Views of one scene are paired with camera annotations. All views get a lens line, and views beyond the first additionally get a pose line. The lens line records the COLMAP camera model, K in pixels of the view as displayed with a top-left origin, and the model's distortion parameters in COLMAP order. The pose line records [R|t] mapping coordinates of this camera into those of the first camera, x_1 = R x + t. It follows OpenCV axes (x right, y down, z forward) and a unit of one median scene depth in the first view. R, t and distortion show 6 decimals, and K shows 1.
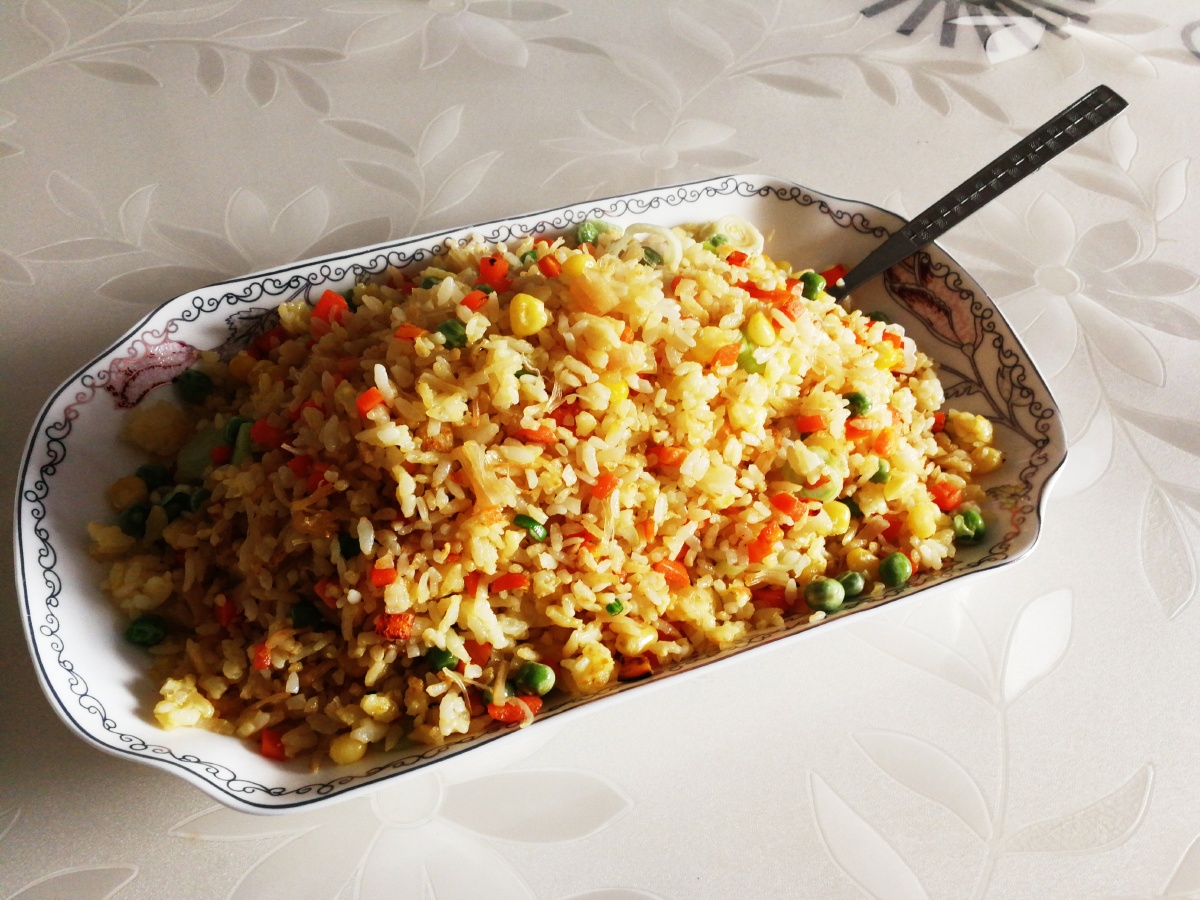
lens RADIAL K [[947.8, 0, 600.0], [0, 947.8, 450.0], [0, 0, 1]] dist [0.002369, -0.004580]
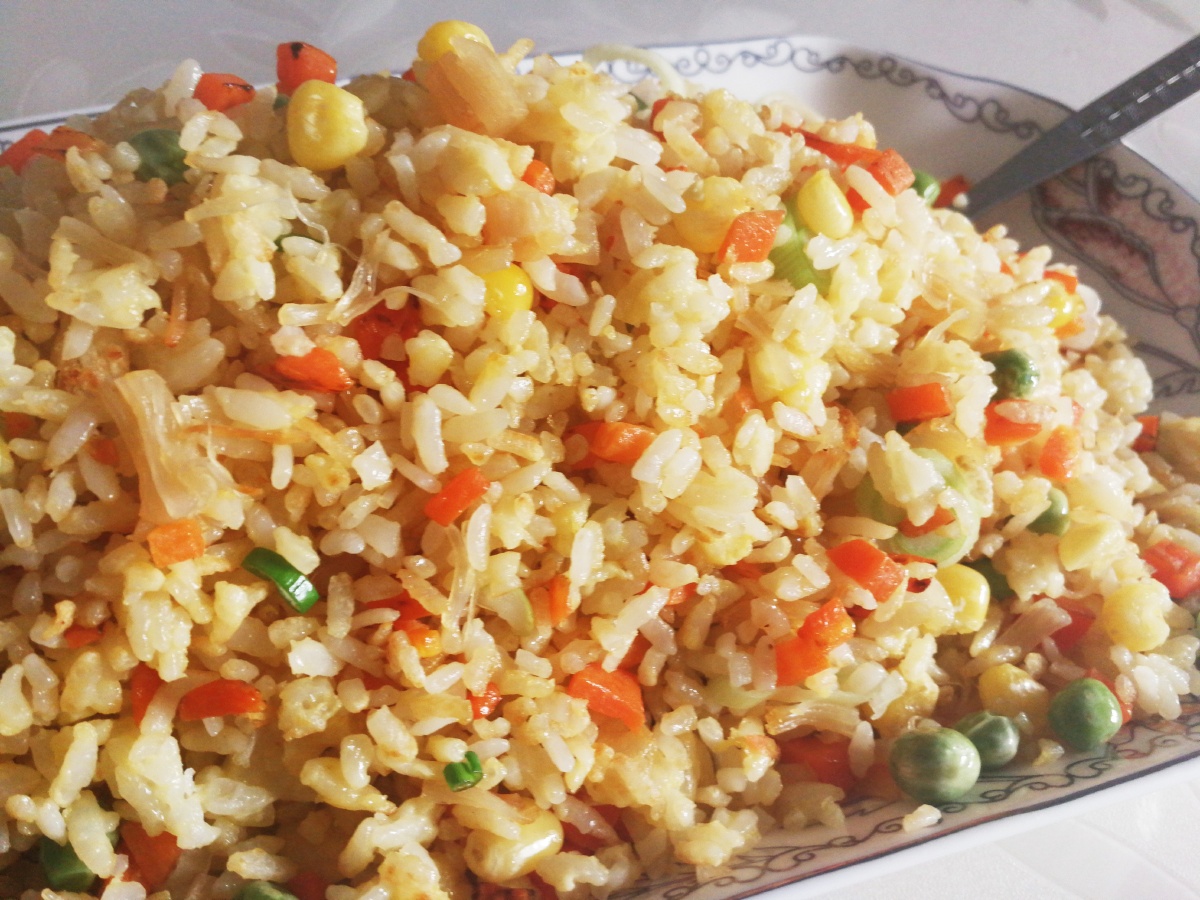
lens RADIAL K [[1089.2, 0, 598.6], [0, 1089.2, 472.5], [0, 0, 1]] dist [-0.113199, 0.193365]
pose [[0.998080, 0.055602, -0.027273, 0.080358], [-0.056619, 0.997672, -0.038024, 0.040853], [0.025096, 0.039495, 0.998905, 0.472064]]
